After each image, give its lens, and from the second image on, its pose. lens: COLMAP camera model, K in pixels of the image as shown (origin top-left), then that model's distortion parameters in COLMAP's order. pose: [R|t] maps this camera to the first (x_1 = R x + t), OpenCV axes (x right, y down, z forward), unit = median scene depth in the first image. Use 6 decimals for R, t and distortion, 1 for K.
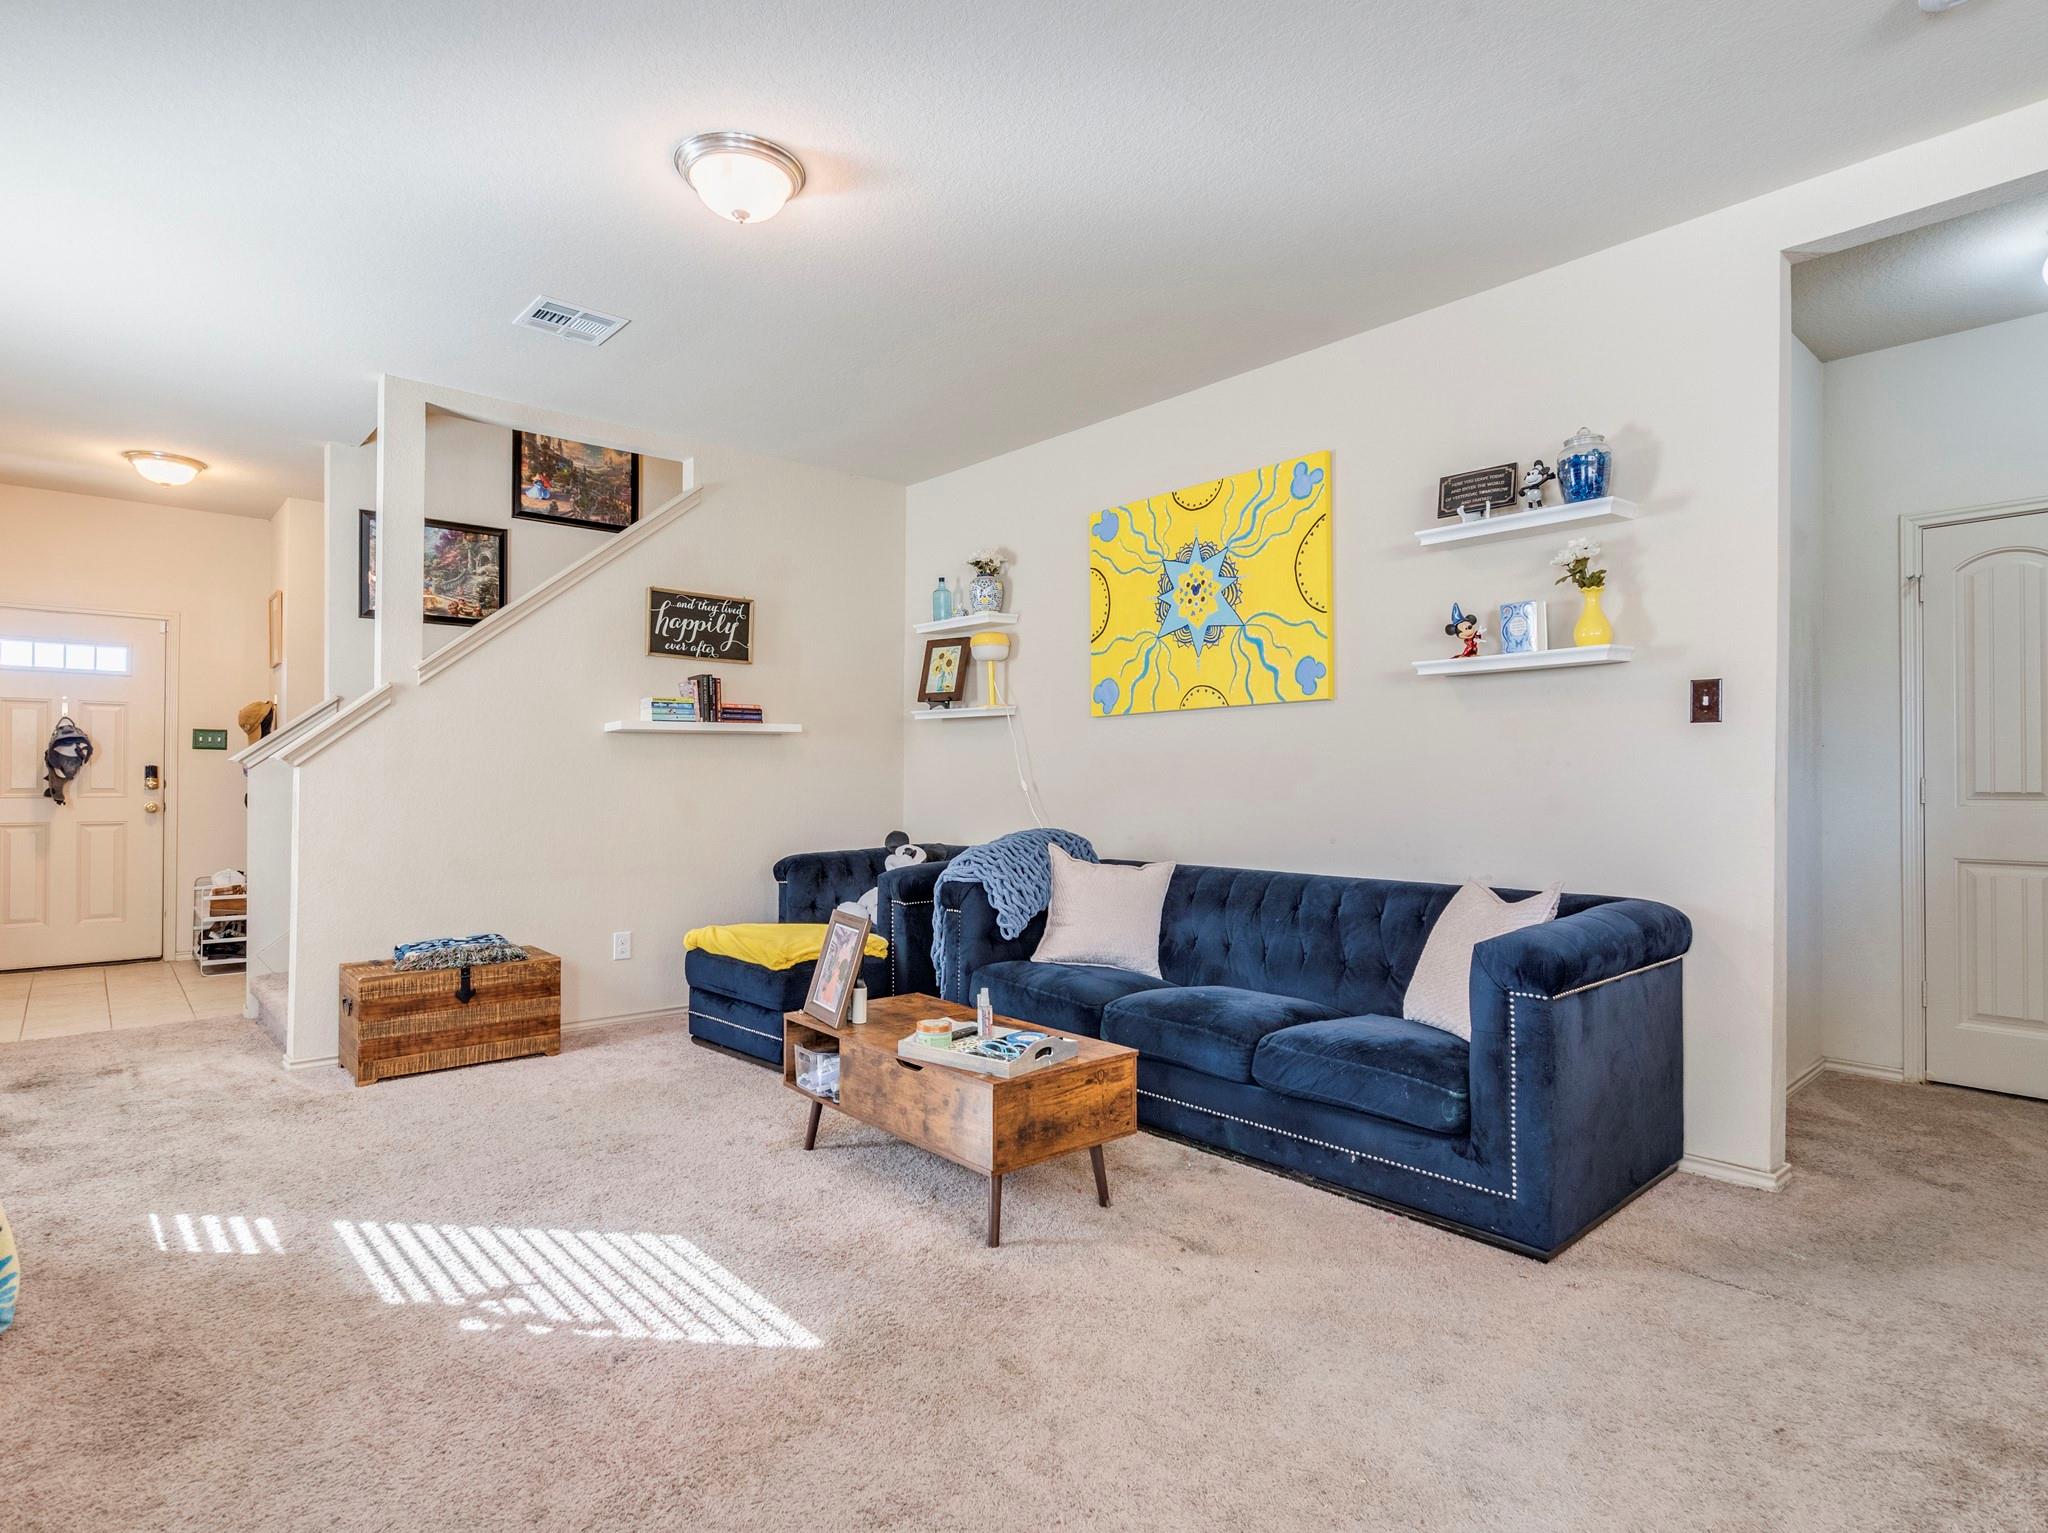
lens RADIAL K [[1071.7, 0, 1026.5], [0, 1071.7, 773.8], [0, 0, 1]] dist [-0.007952, 0.000591]
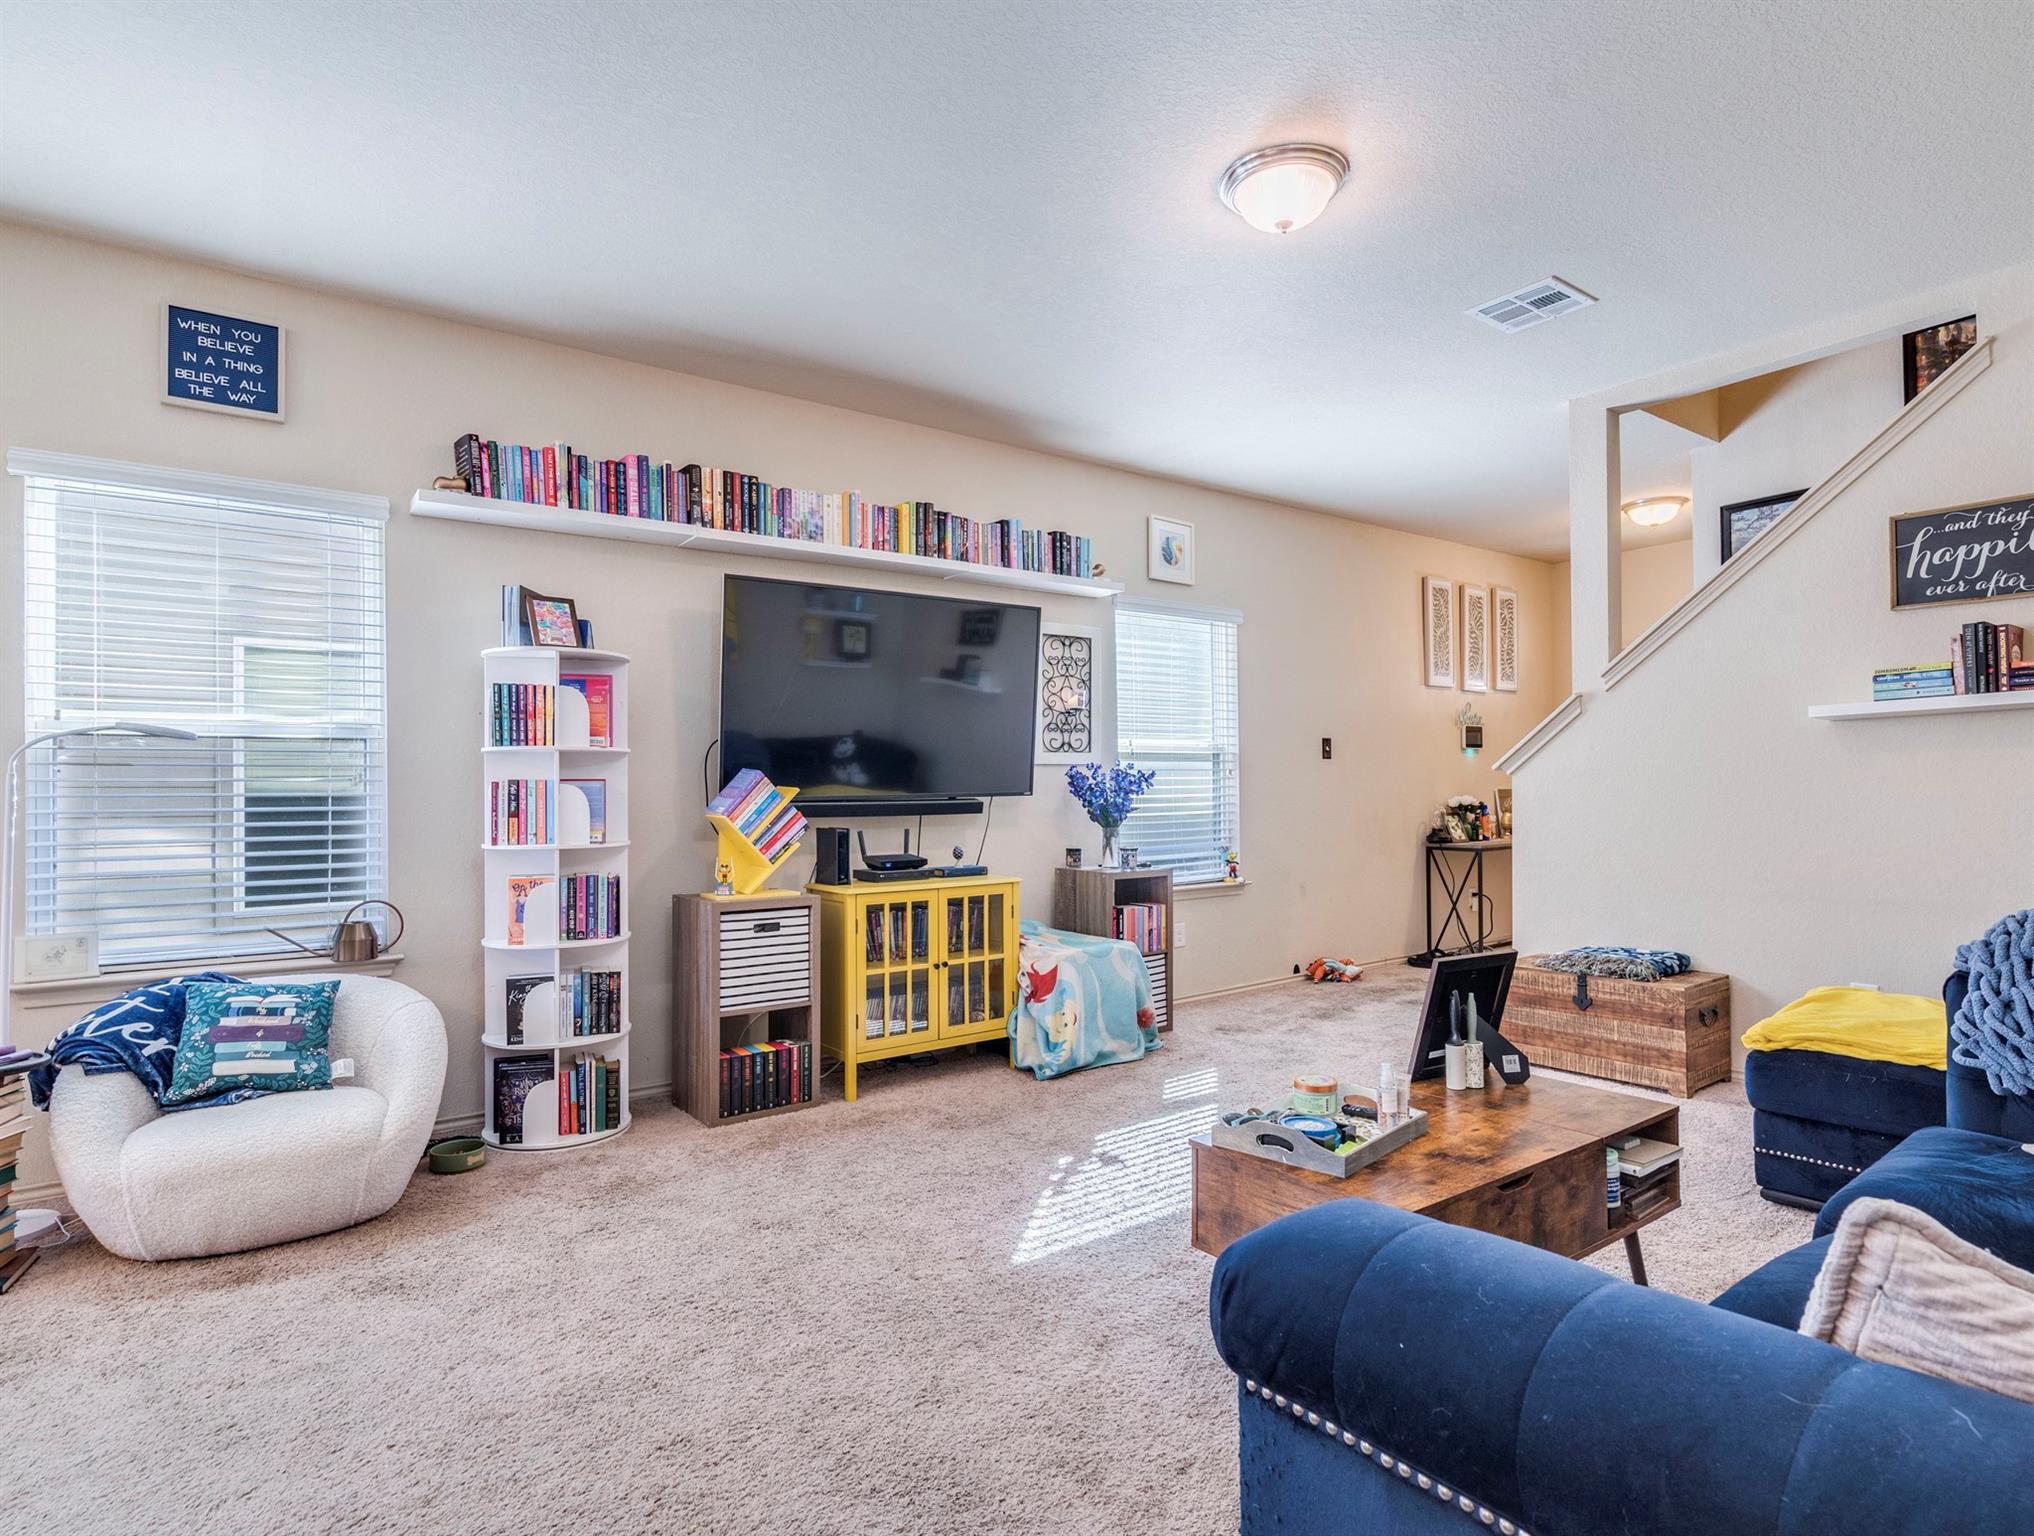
lens RADIAL K [[1060.0, 0, 1016.1], [0, 1060.0, 778.4], [0, 0, 1]] dist [0.003817, 0.000523]
pose [[-0.078644, -0.014692, -0.996795, 0.497765], [0.015335, 0.999755, -0.015946, 0.006839], [0.996785, -0.016540, -0.078399, 0.554224]]
